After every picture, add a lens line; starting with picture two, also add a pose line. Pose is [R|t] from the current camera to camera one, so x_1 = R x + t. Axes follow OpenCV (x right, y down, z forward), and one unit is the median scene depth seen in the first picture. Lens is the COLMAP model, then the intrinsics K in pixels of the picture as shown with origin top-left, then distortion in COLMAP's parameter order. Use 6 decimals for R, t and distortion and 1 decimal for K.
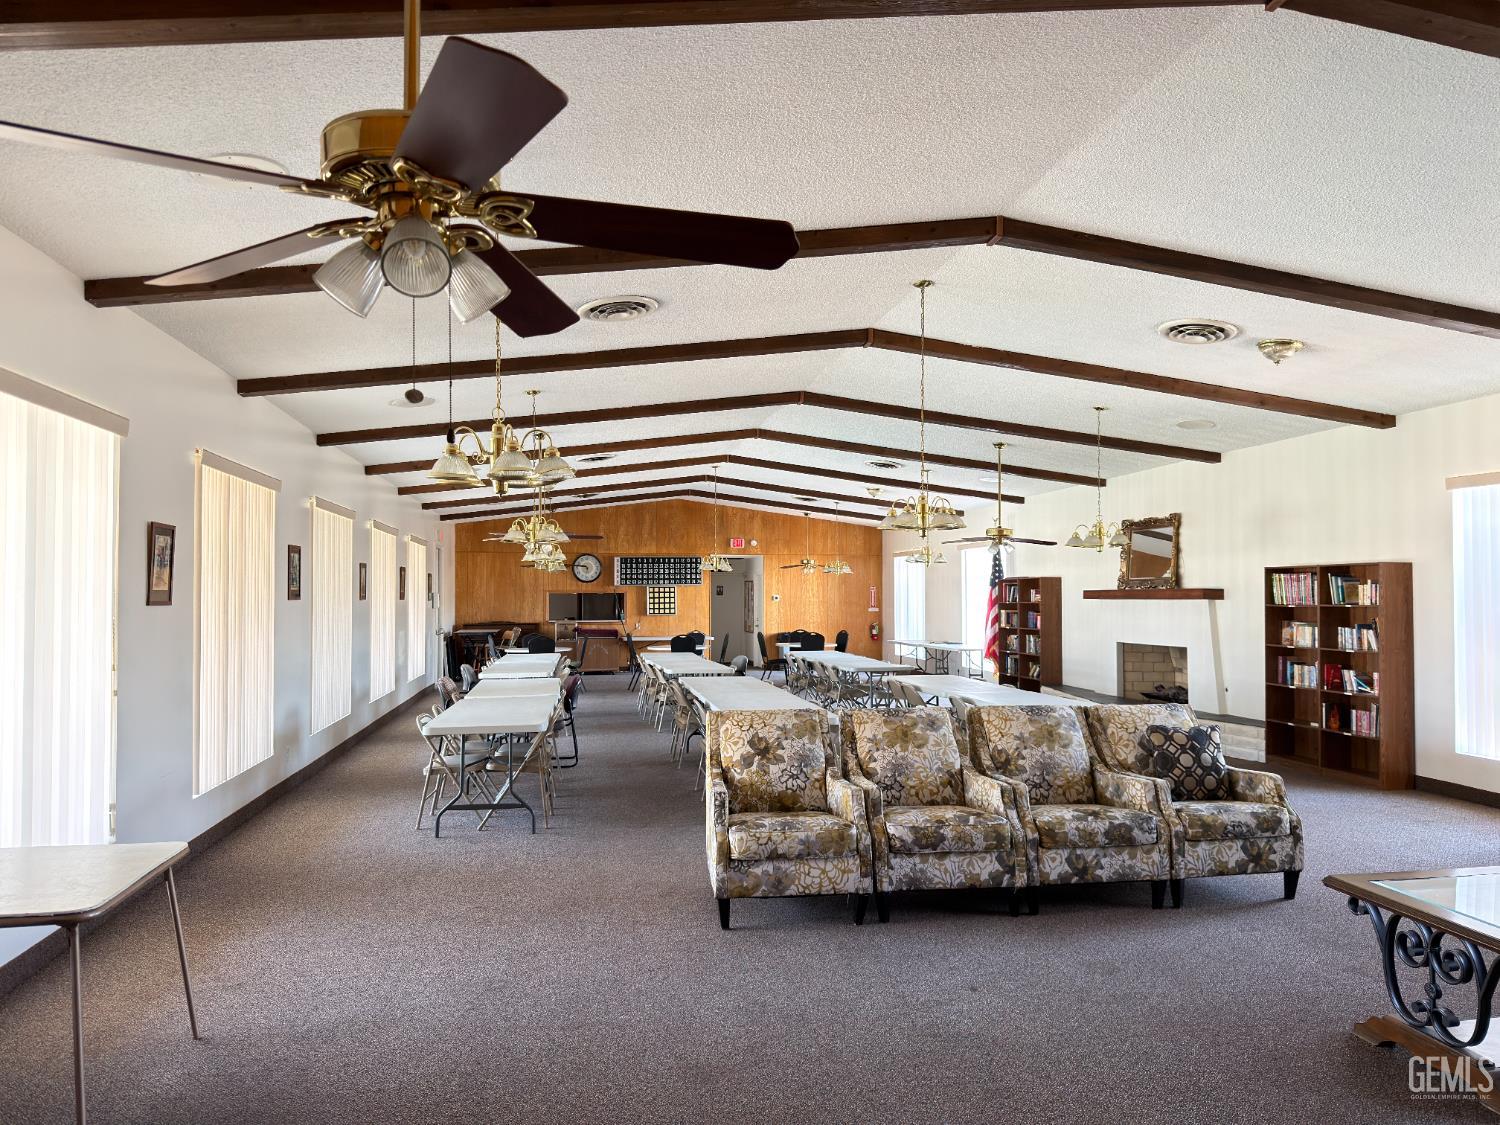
lens RADIAL K [[1039.6, 0, 739.7], [0, 1039.6, 570.6], [0, 0, 1]] dist [0.073503, -0.148665]
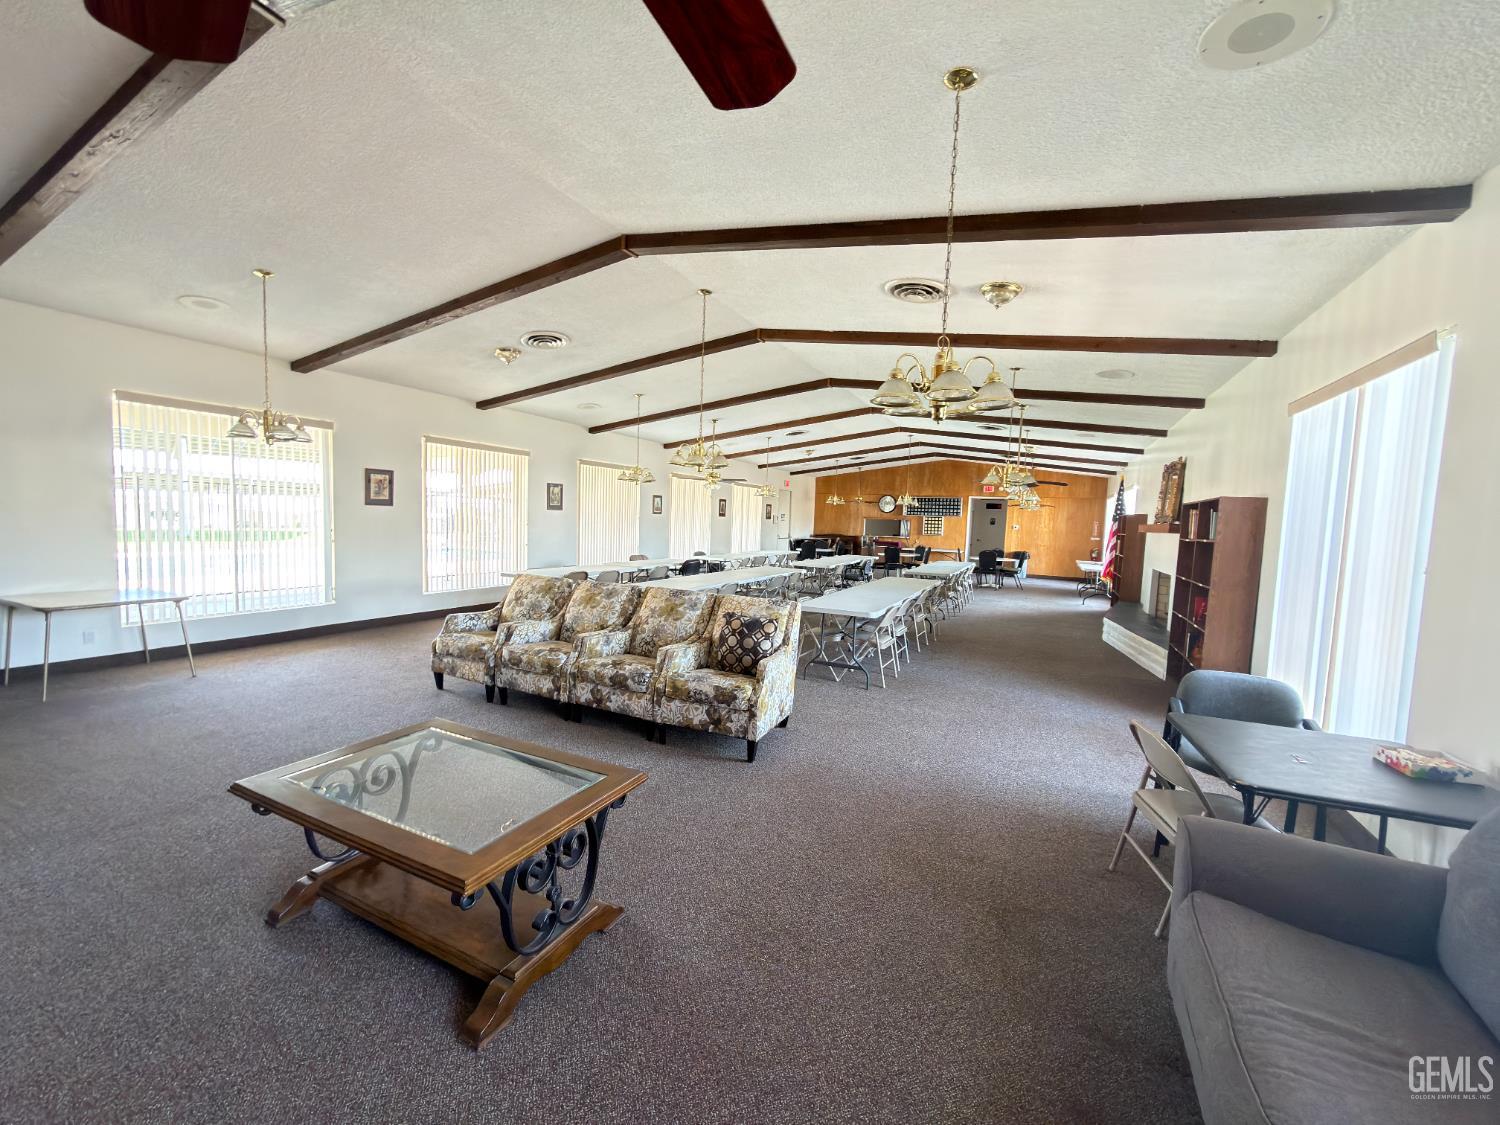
lens RADIAL K [[596.5, 0, 750.0], [0, 596.5, 562.5], [0, 0, 1]] dist [-0.002414, -0.000249]
pose [[0.810956, 0.072777, -0.580563, 0.916548], [-0.020740, 0.995186, 0.095783, 0.014351], [0.584739, -0.065635, 0.808562, 0.452138]]
